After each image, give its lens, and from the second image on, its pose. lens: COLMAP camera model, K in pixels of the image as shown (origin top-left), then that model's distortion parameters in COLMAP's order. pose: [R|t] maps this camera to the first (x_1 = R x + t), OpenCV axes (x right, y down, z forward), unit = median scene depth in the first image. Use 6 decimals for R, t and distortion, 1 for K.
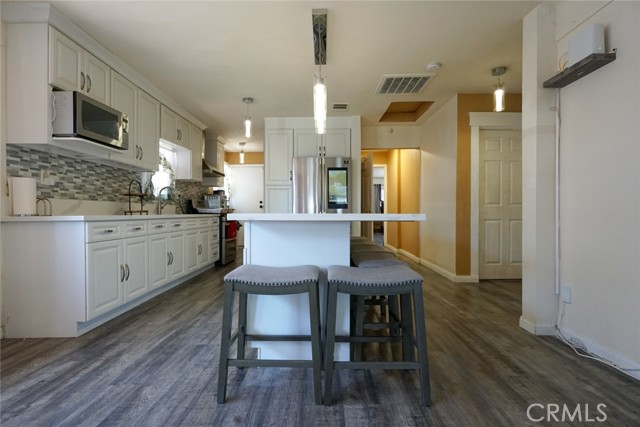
lens RADIAL K [[304.3, 0, 321.0], [0, 304.3, 212.7], [0, 0, 1]] dist [-0.006398, 0.003131]
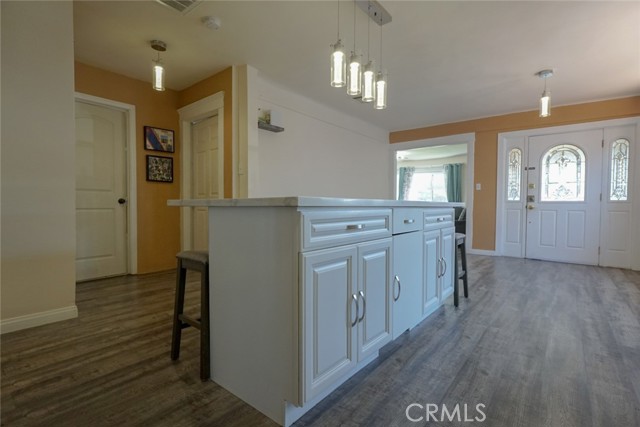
lens RADIAL K [[304.3, 0, 321.3], [0, 304.3, 213.5], [0, 0, 1]] dist [-0.006398, 0.003131]
pose [[-0.785592, -0.018236, 0.618476, -0.413626], [-0.001472, 0.999618, 0.027603, 0.010858], [-0.618743, 0.020774, -0.785319, 1.612090]]
